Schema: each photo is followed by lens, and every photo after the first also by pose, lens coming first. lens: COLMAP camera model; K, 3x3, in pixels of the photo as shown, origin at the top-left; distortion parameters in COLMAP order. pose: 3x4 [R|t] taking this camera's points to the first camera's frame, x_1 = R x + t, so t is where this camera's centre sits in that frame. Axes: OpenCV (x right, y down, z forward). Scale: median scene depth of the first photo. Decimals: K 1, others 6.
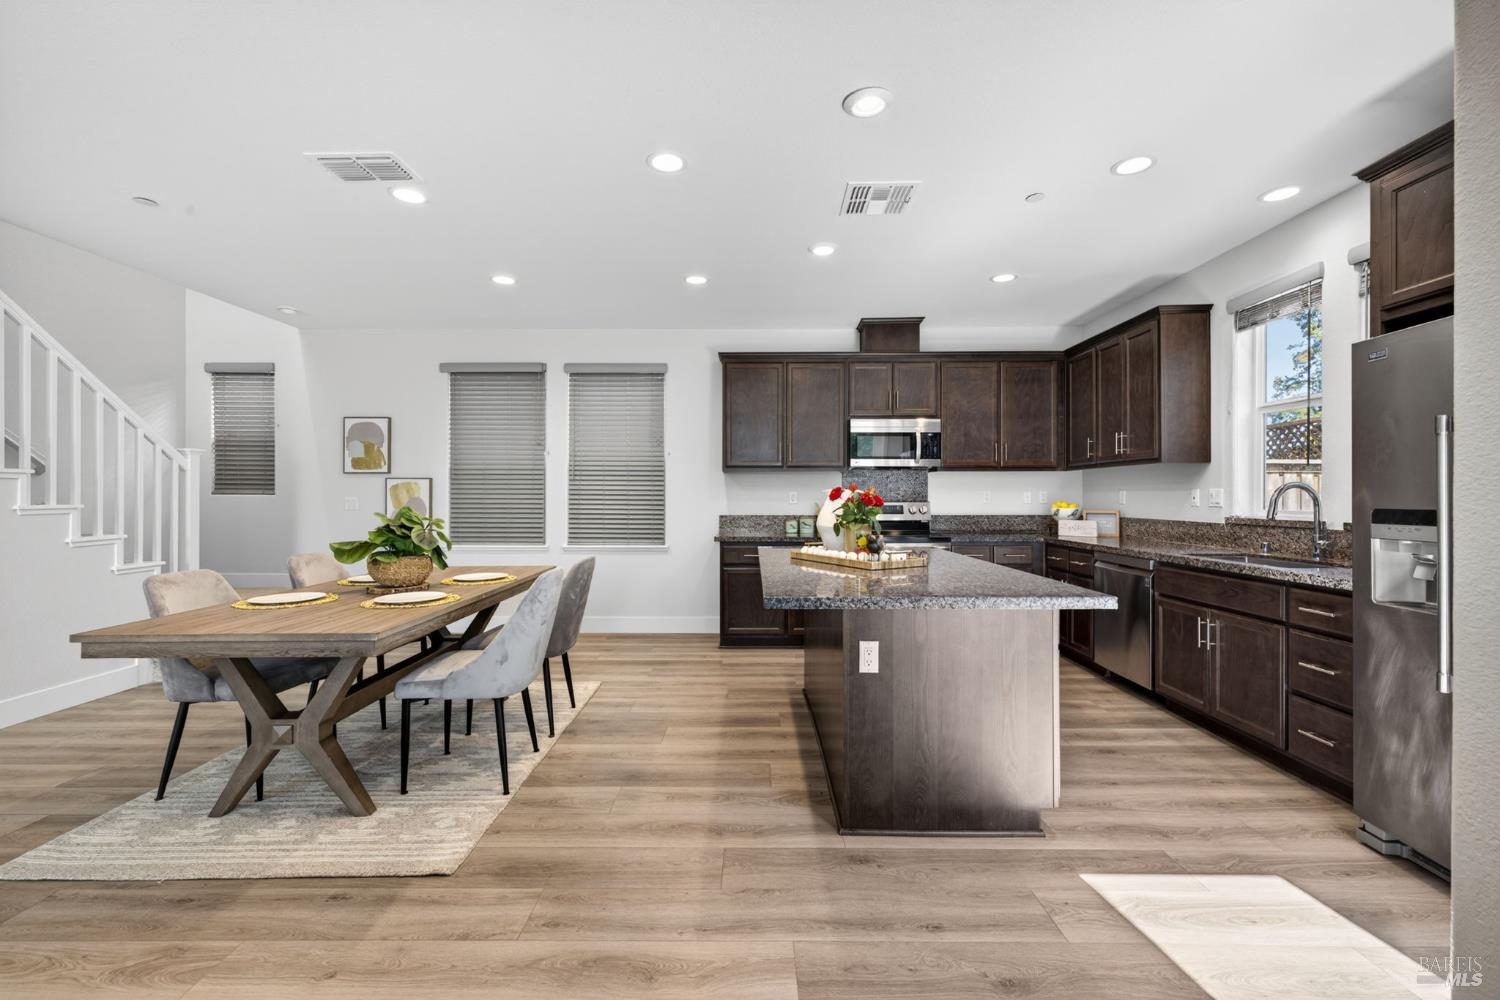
lens RADIAL K [[619.2, 0, 750.7], [0, 619.2, 495.3], [0, 0, 1]] dist [0.007911, 0.000513]
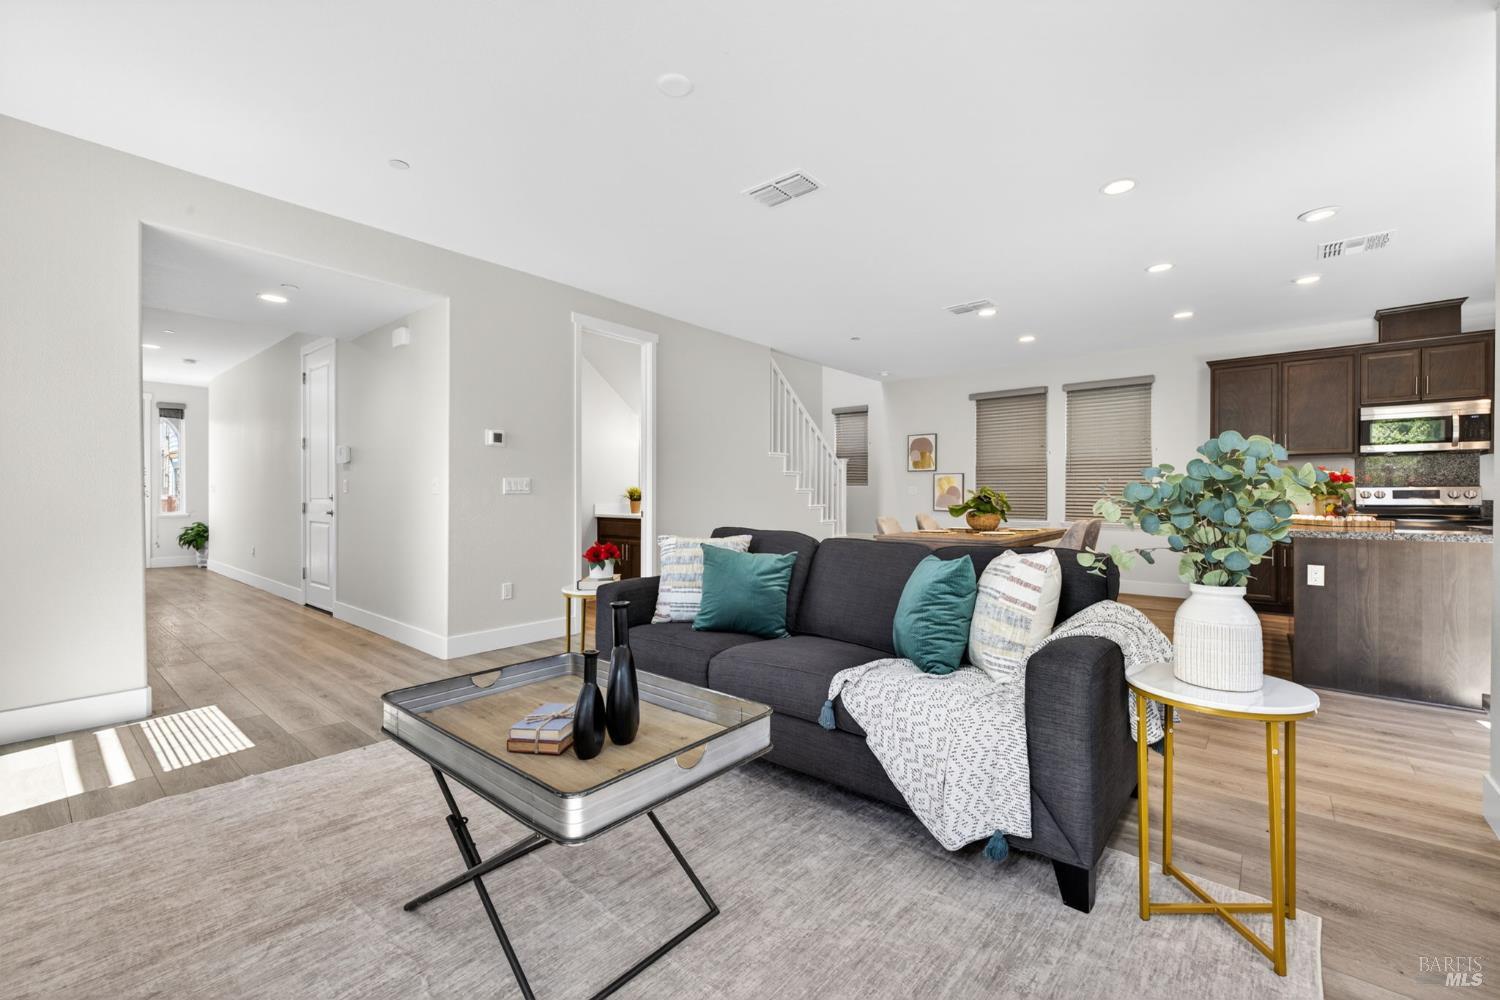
lens RADIAL K [[619.2, 0, 751.0], [0, 619.2, 494.8], [0, 0, 1]] dist [0.007911, 0.000513]
pose [[0.764447, 0.000125, -0.644686, 0.049224], [-0.000420, 1.000000, -0.000305, 0.025332], [0.644686, 0.000504, 0.764447, -0.472284]]
